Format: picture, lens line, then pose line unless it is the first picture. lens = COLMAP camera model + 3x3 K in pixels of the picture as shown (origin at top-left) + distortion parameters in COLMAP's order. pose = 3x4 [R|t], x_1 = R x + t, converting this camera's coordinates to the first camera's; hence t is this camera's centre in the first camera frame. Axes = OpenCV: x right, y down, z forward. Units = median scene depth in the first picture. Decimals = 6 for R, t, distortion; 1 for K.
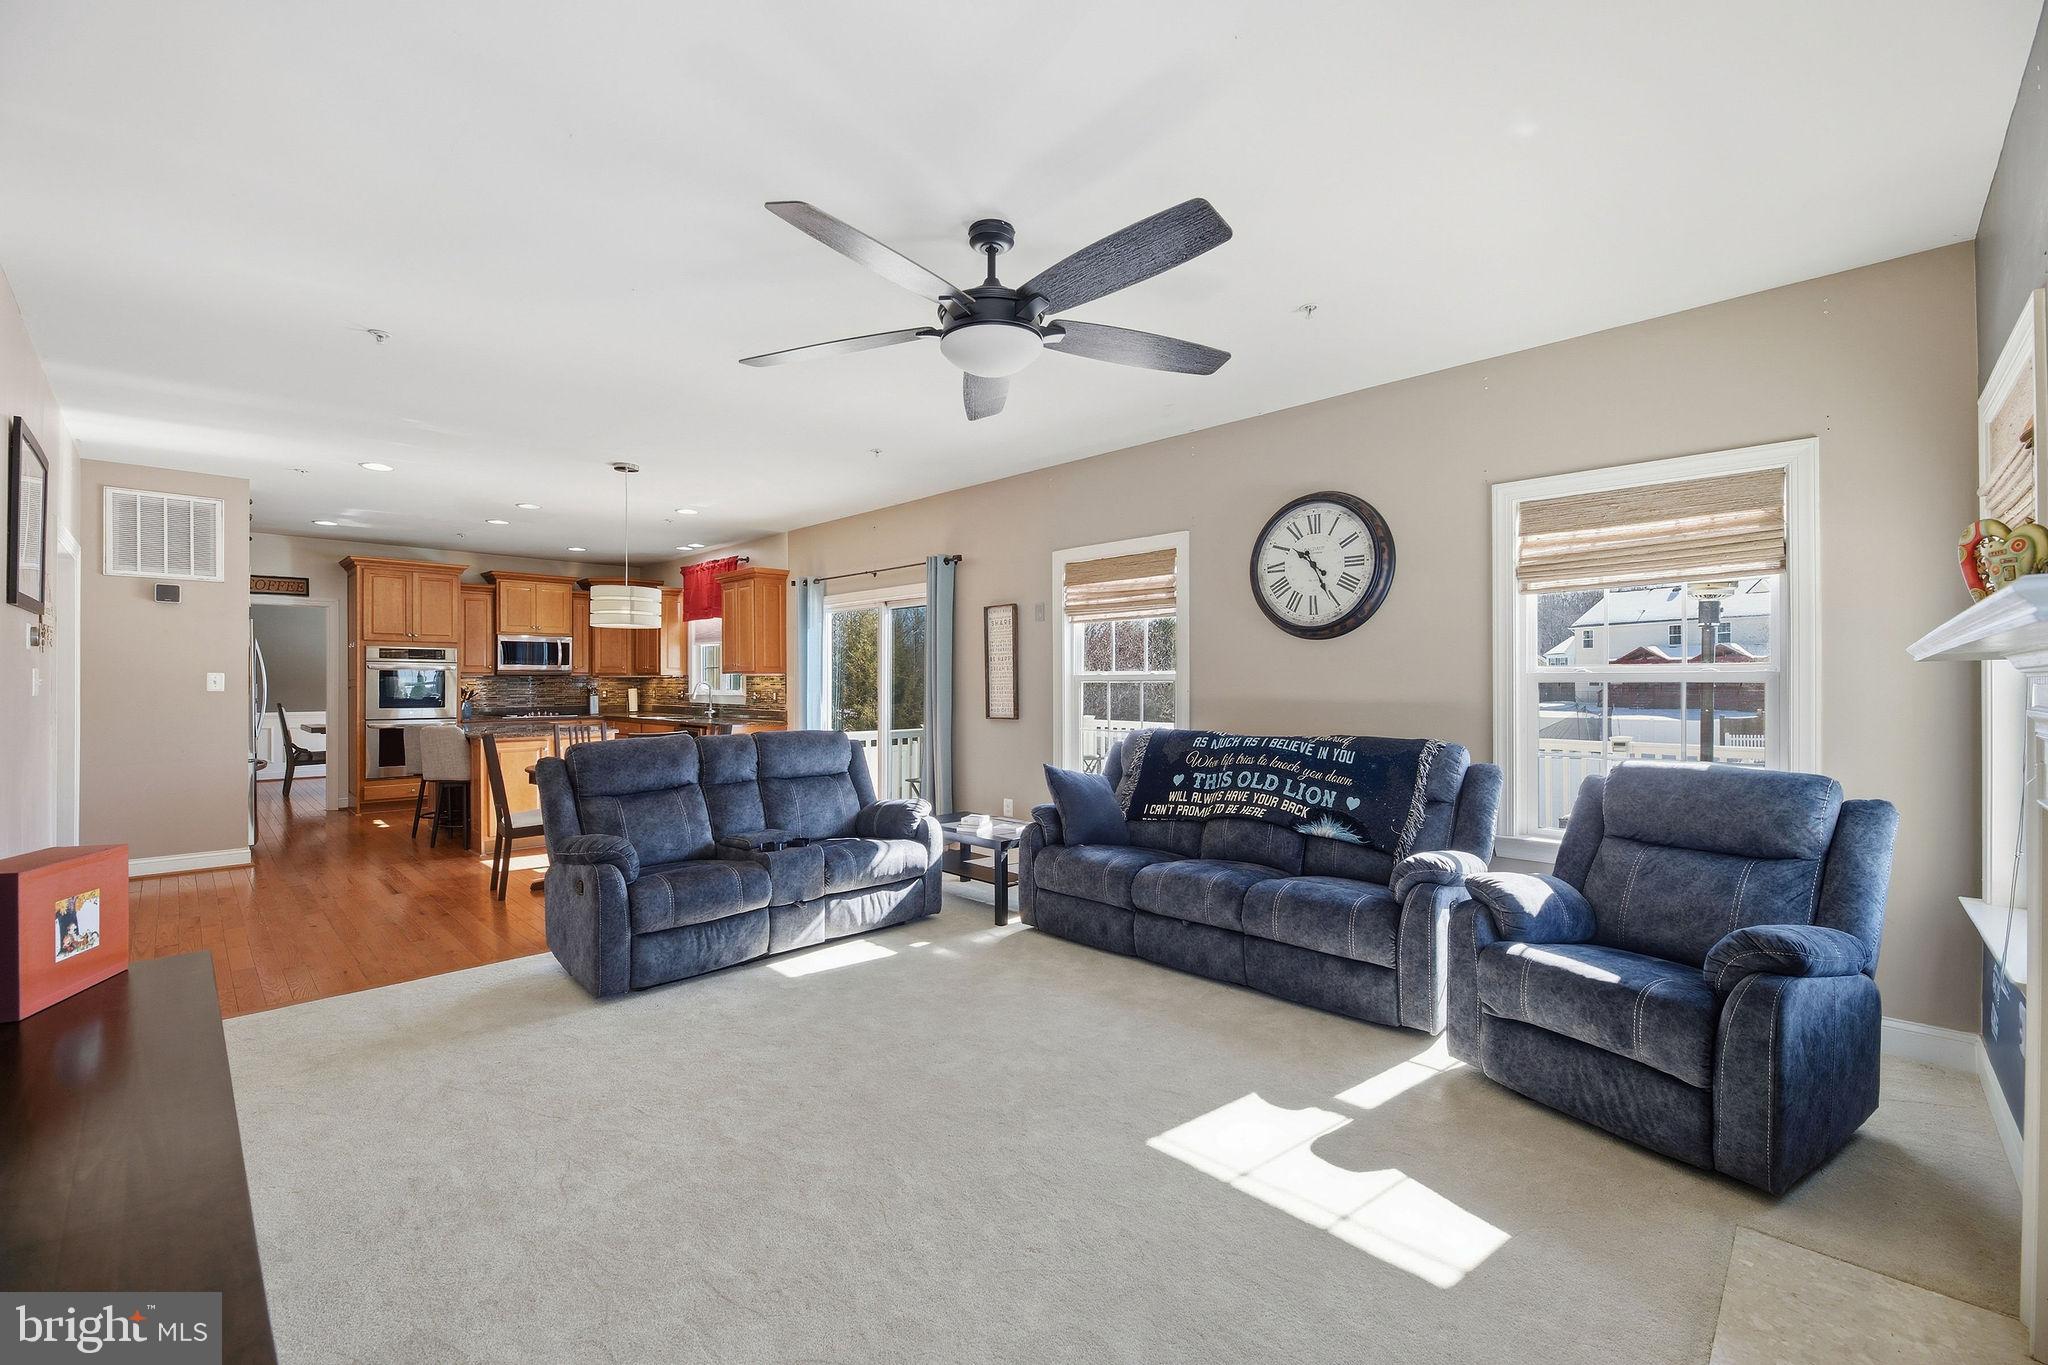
lens RADIAL K [[845.4, 0, 1012.9], [0, 845.4, 681.4], [0, 0, 1]] dist [0.000460, -0.004558]
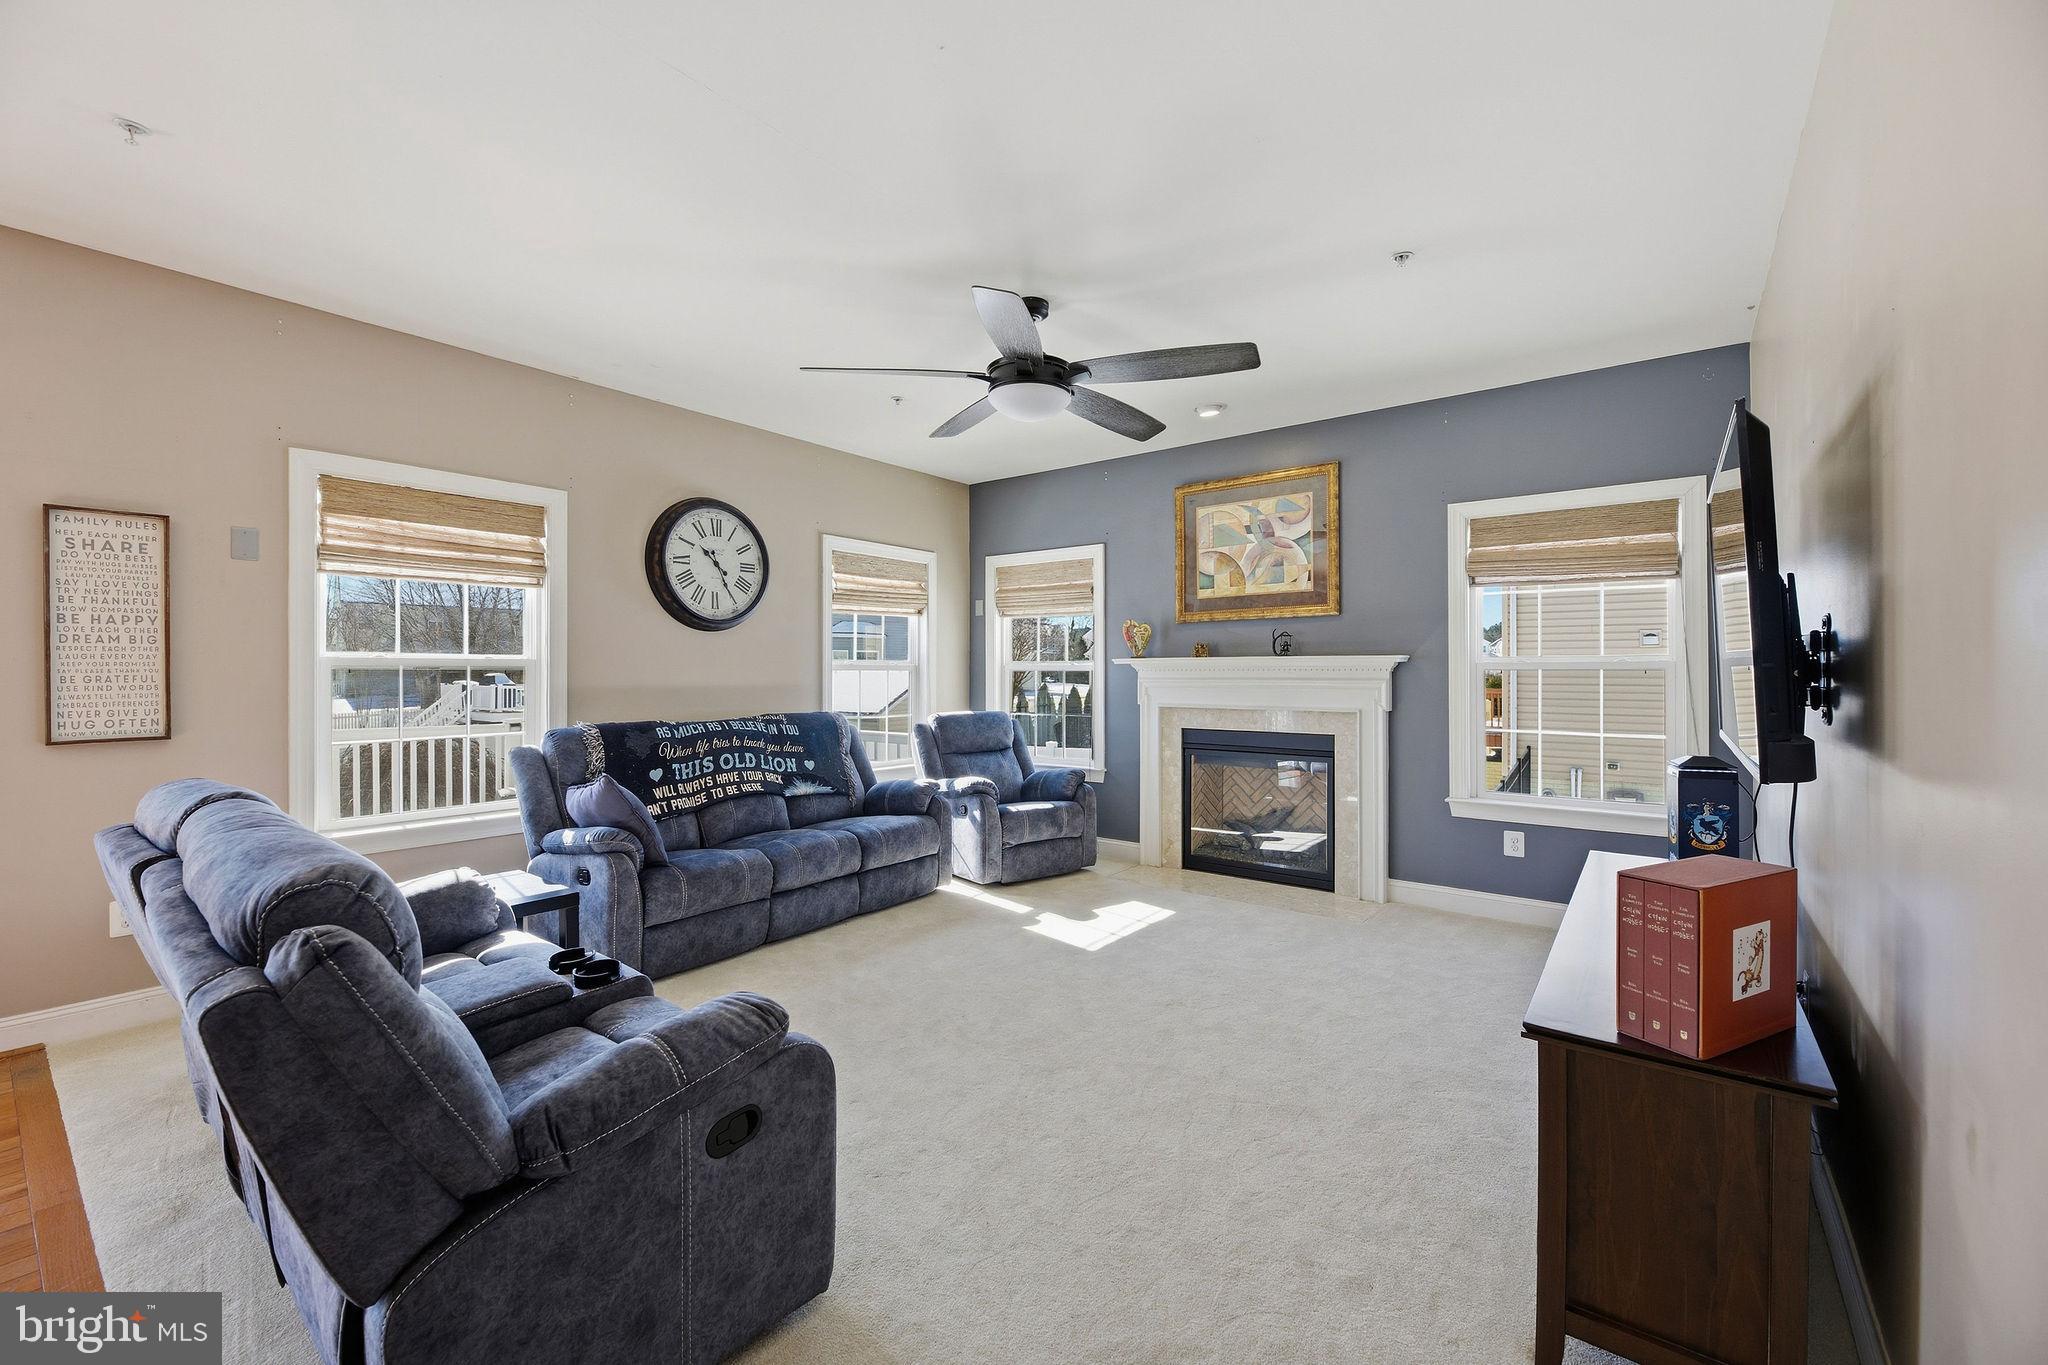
lens RADIAL K [[827.1, 0, 1029.4], [0, 827.1, 670.3], [0, 0, 1]] dist [-0.011974, 0.000108]
pose [[-0.141926, 0.002009, 0.989875, -0.775152], [-0.003255, 0.999992, -0.002497, 0.003023], [-0.989872, -0.003577, -0.141918, 0.745244]]
